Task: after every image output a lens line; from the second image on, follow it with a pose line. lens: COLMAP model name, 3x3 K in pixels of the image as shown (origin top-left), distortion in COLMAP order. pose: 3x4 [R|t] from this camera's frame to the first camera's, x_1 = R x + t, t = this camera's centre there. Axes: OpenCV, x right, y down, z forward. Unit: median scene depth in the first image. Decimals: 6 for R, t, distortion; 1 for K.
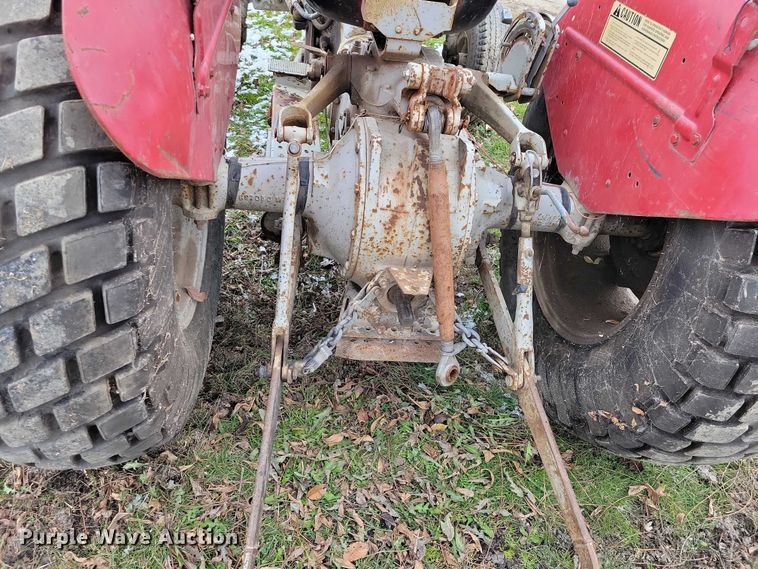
lens RADIAL K [[554.5, 0, 366.2], [0, 554.5, 280.9], [0, 0, 1]] dist [0.035659, -0.004661]
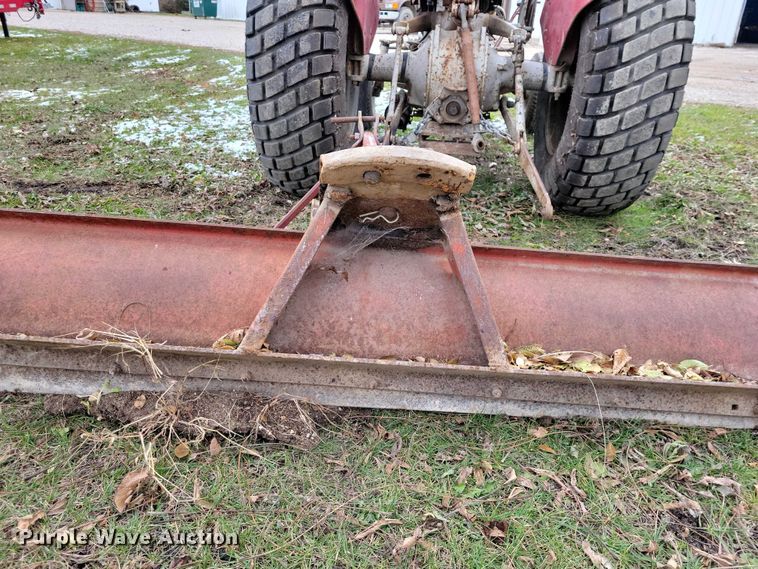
lens RADIAL K [[566.5, 0, 379.0], [0, 566.5, 284.5], [0, 0, 1]] dist [0.045386, -0.030408]
pose [[0.977581, -0.011416, -0.210250, 0.223713], [-0.049396, 0.958230, -0.281702, 1.199292], [0.204684, 0.285772, 0.936183, -0.740175]]
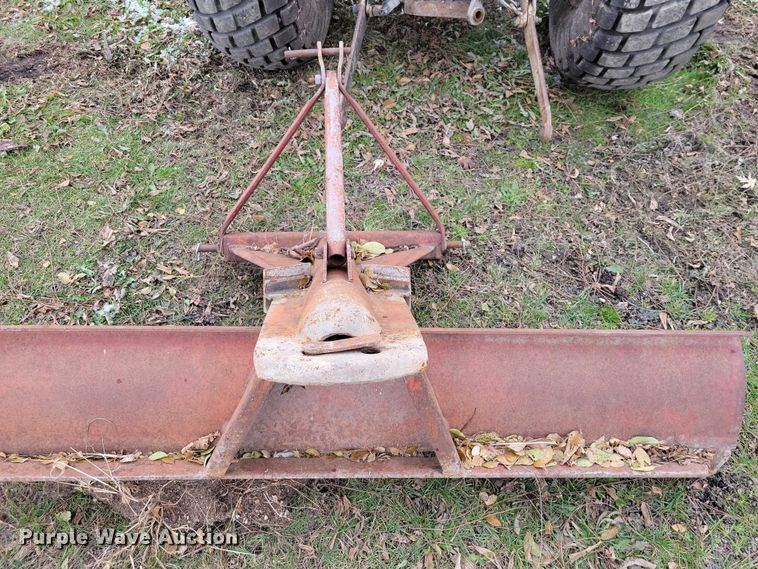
lens RADIAL K [[556.8, 0, 376.1], [0, 556.8, 269.9], [0, 0, 1]] dist [0.045751, -0.030974]
pose [[0.972726, 0.070332, -0.221036, 0.277633], [-0.020127, 0.974921, 0.221640, 0.519944], [0.231081, -0.211146, 0.949747, -0.669401]]
